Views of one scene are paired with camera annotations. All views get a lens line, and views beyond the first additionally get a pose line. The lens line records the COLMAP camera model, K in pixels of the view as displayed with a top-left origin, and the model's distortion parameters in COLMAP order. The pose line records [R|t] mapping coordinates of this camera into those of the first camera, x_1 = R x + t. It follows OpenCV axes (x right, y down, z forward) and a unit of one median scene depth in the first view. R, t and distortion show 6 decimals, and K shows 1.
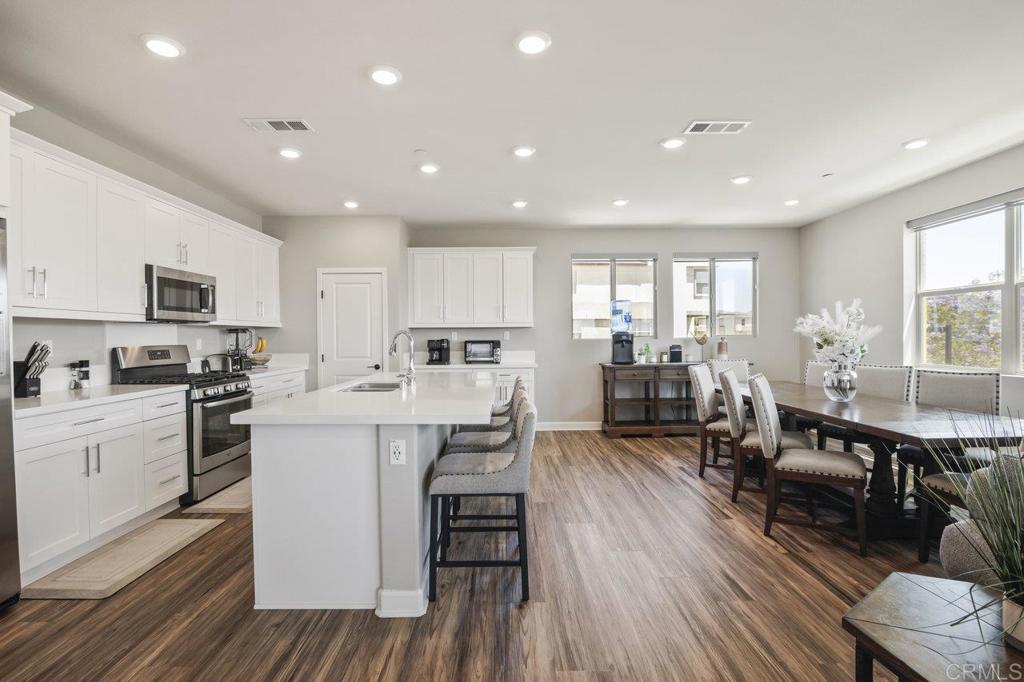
lens RADIAL K [[470.3, 0, 511.8], [0, 470.3, 343.5], [0, 0, 1]] dist [-0.017173, -0.000006]
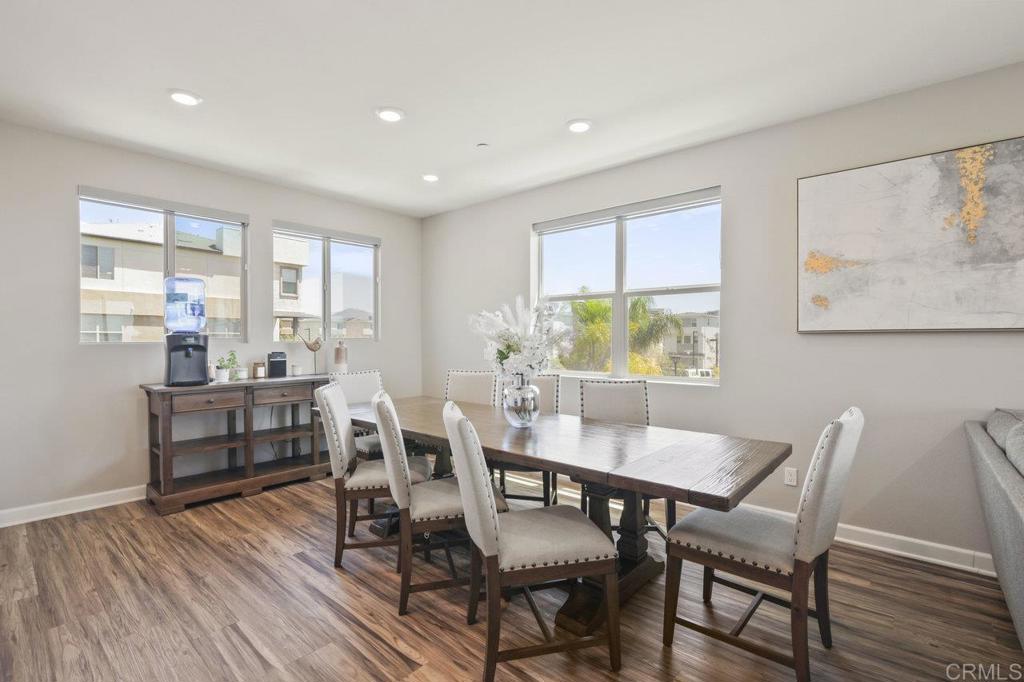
lens RADIAL K [[470.3, 0, 511.8], [0, 470.3, 343.5], [0, 0, 1]] dist [-0.017173, -0.000006]
pose [[0.667424, 0.002290, 0.744674, 0.108146], [0.002870, 0.999980, -0.005647, -0.007245], [-0.744672, 0.005906, 0.667404, 0.460294]]
